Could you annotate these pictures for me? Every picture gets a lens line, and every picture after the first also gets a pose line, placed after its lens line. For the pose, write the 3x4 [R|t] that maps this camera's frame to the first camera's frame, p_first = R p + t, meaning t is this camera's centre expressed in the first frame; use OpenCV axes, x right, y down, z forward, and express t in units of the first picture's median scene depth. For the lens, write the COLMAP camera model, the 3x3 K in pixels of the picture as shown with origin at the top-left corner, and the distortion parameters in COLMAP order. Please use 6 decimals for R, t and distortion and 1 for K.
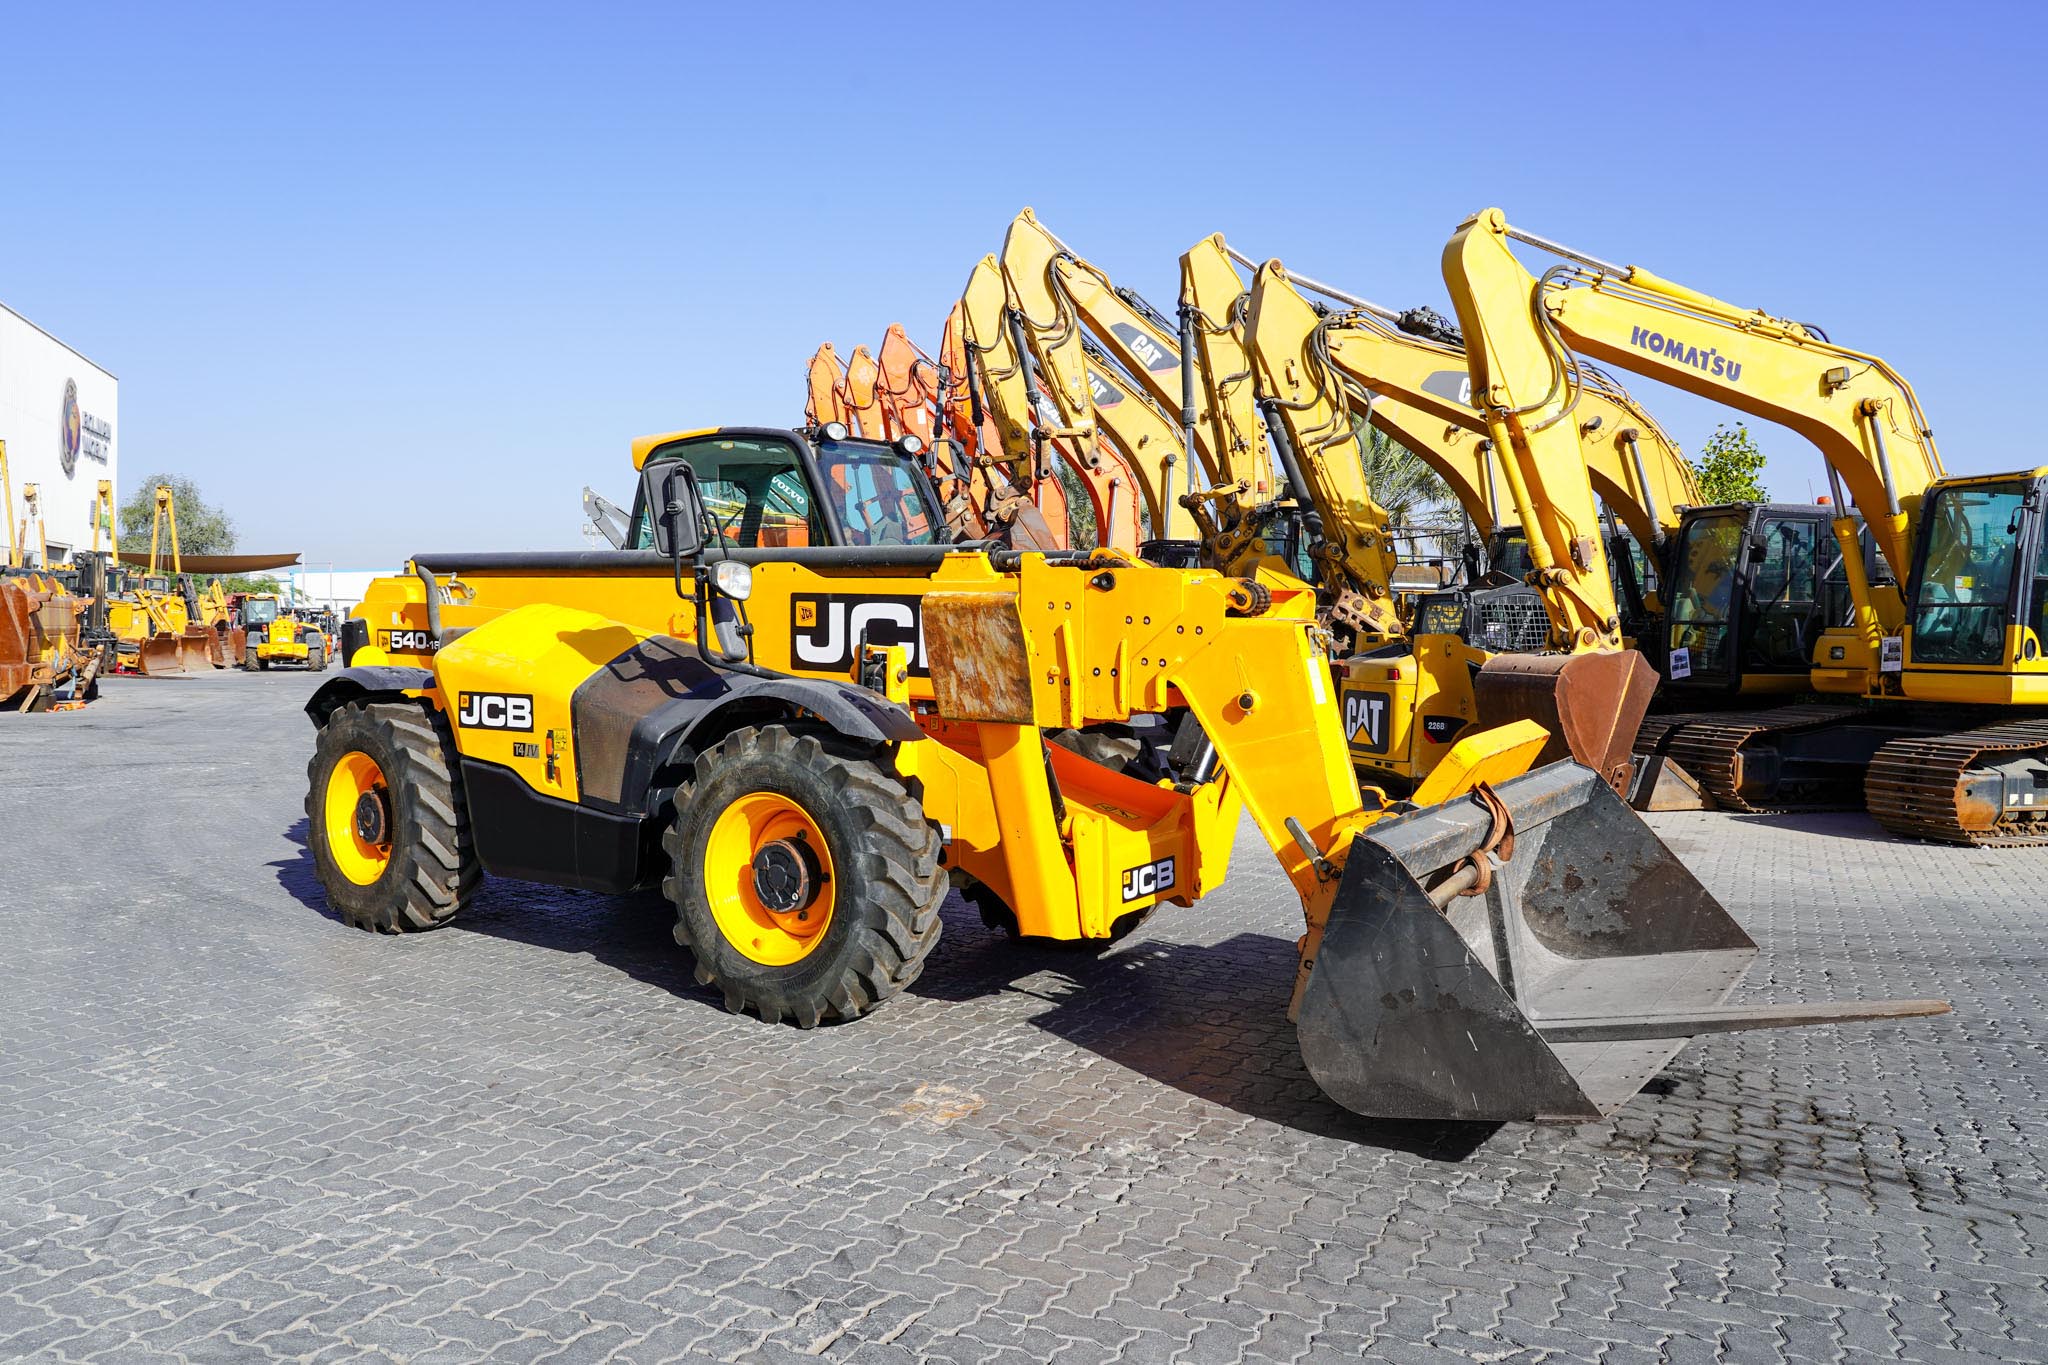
lens RADIAL K [[1523.1, 0, 968.8], [0, 1523.1, 658.7], [0, 0, 1]] dist [-0.033349, 0.011746]
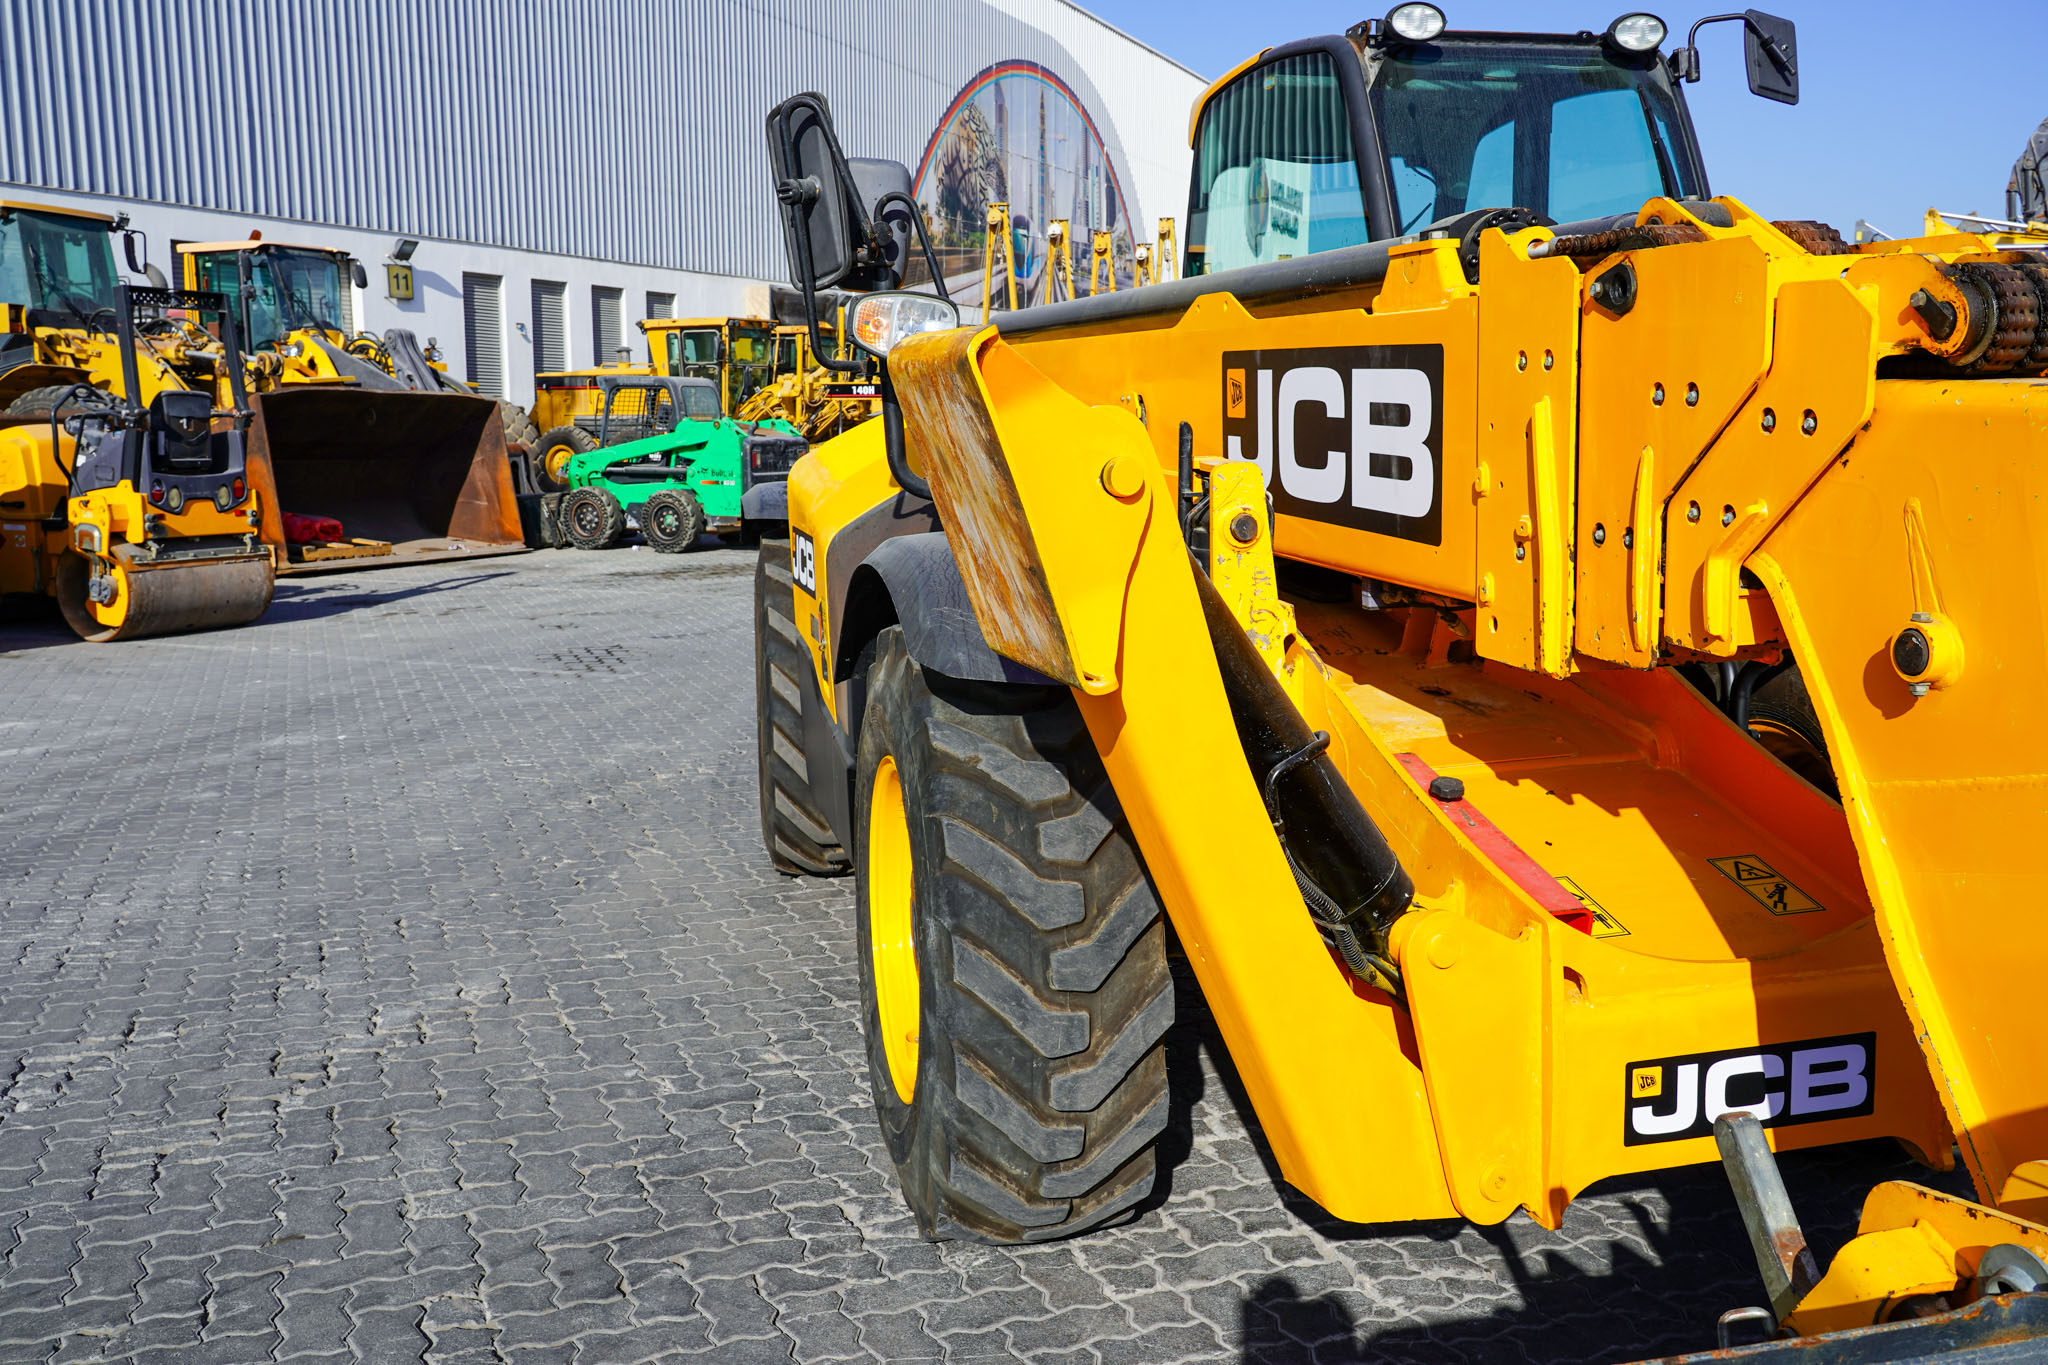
lens RADIAL K [[1791.1, 0, 1021.3], [0, 1791.1, 661.9], [0, 0, 1]] dist [0.012074, 0.003860]
pose [[0.763194, 0.077503, -0.641505, 0.219835], [-0.001689, 0.993017, 0.117961, -0.010379], [0.646168, -0.088944, 0.757995, 0.475145]]
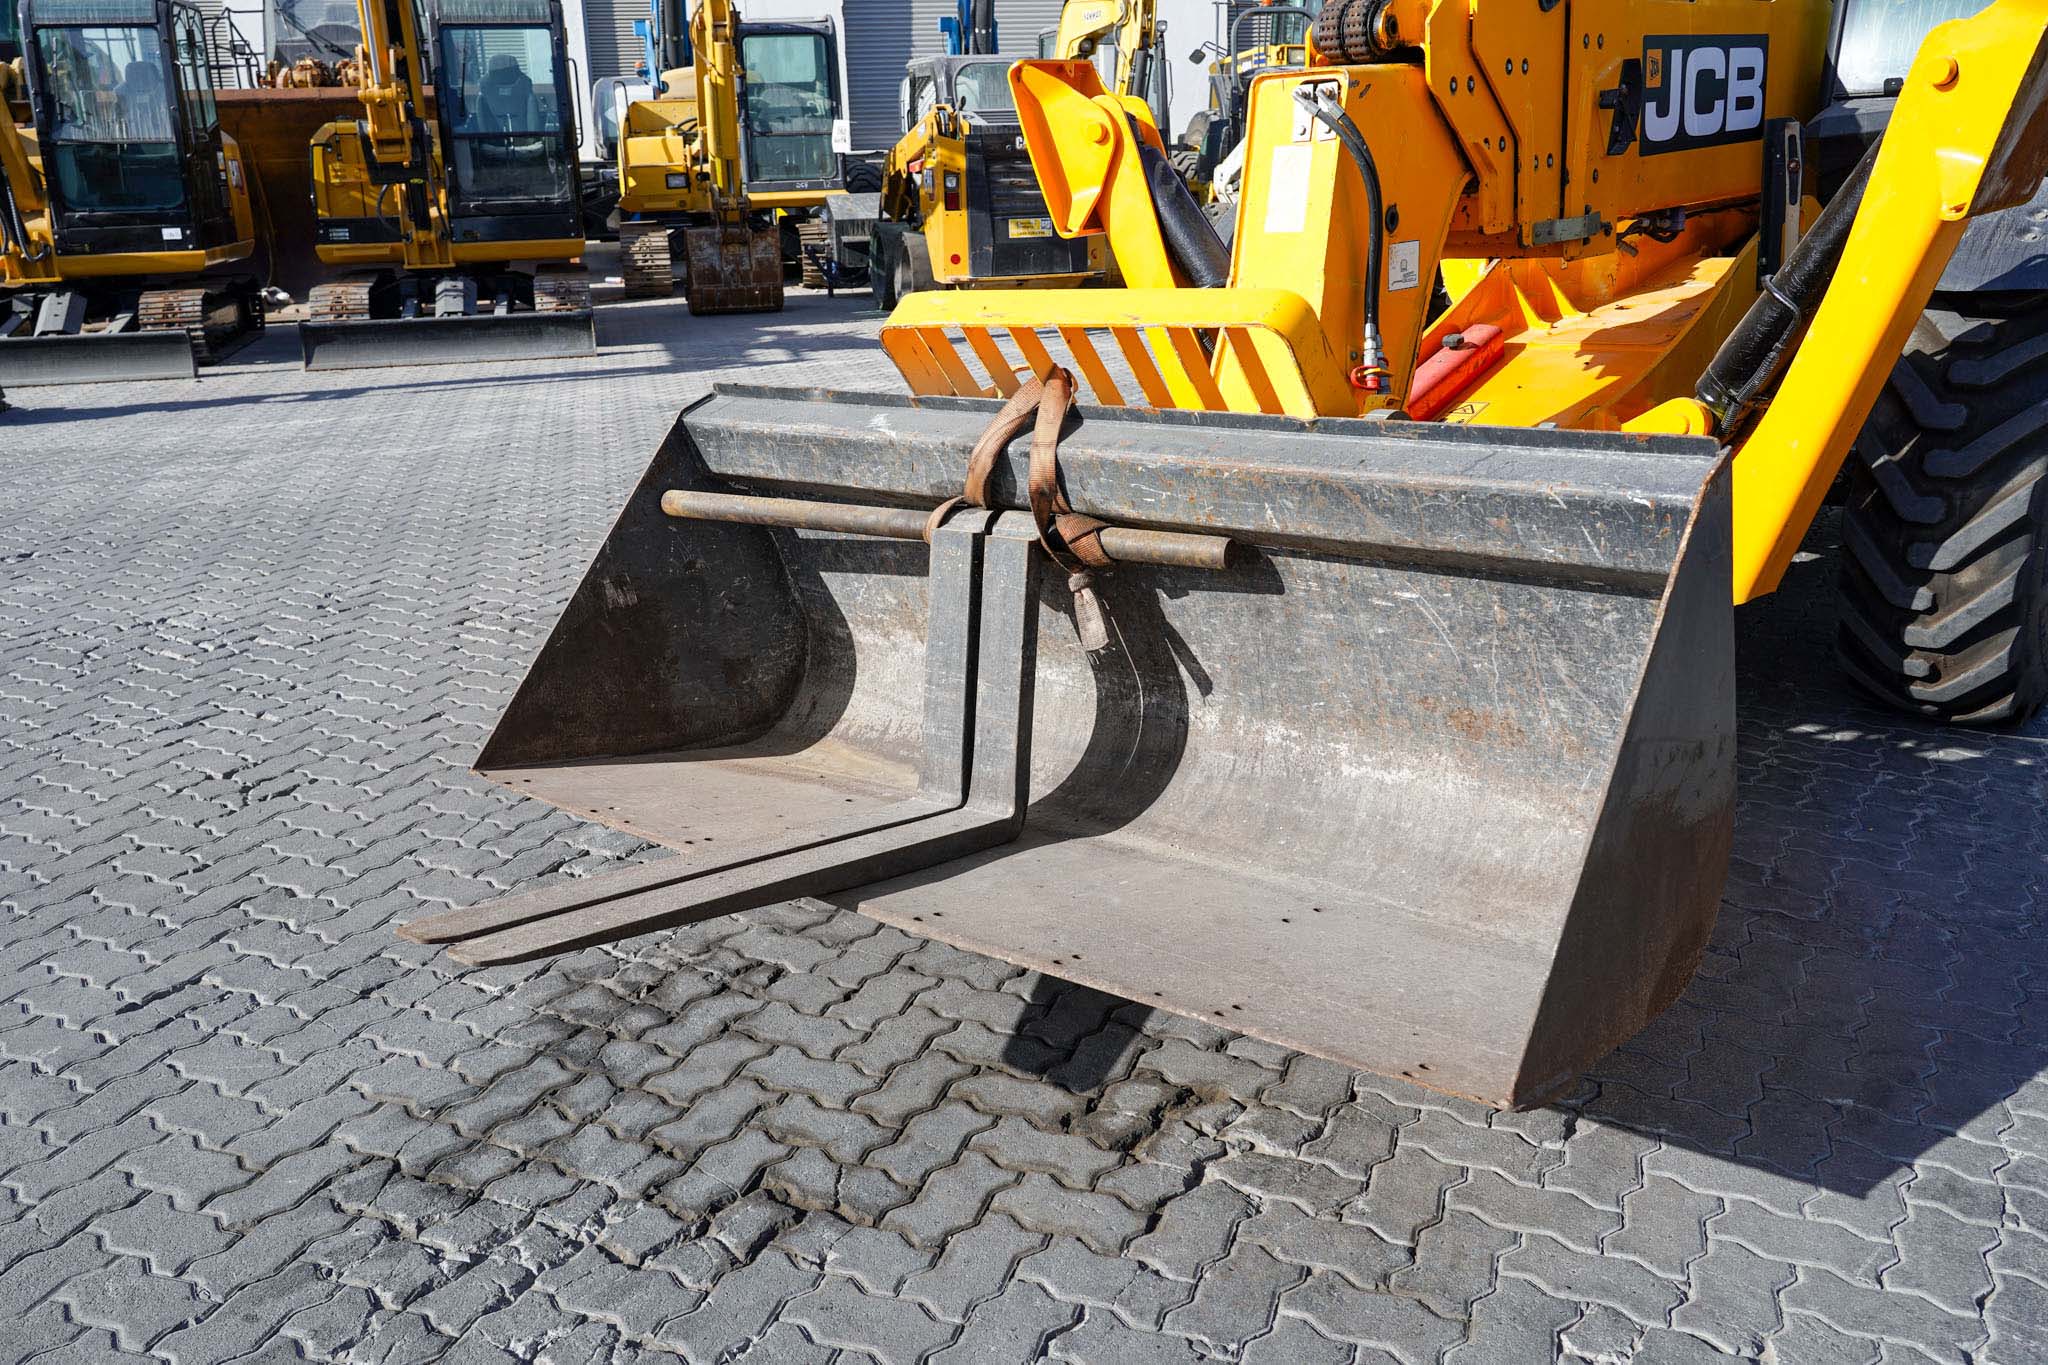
lens RADIAL K [[1764.8, 0, 1001.3], [0, 1764.8, 676.2], [0, 0, 1]] dist [0.004913, 0.005294]
pose [[-0.085509, 0.285987, -0.954411, 0.688665], [0.004046, 0.958011, 0.286703, 0.001298], [0.996329, 0.020654, -0.083075, 0.744852]]
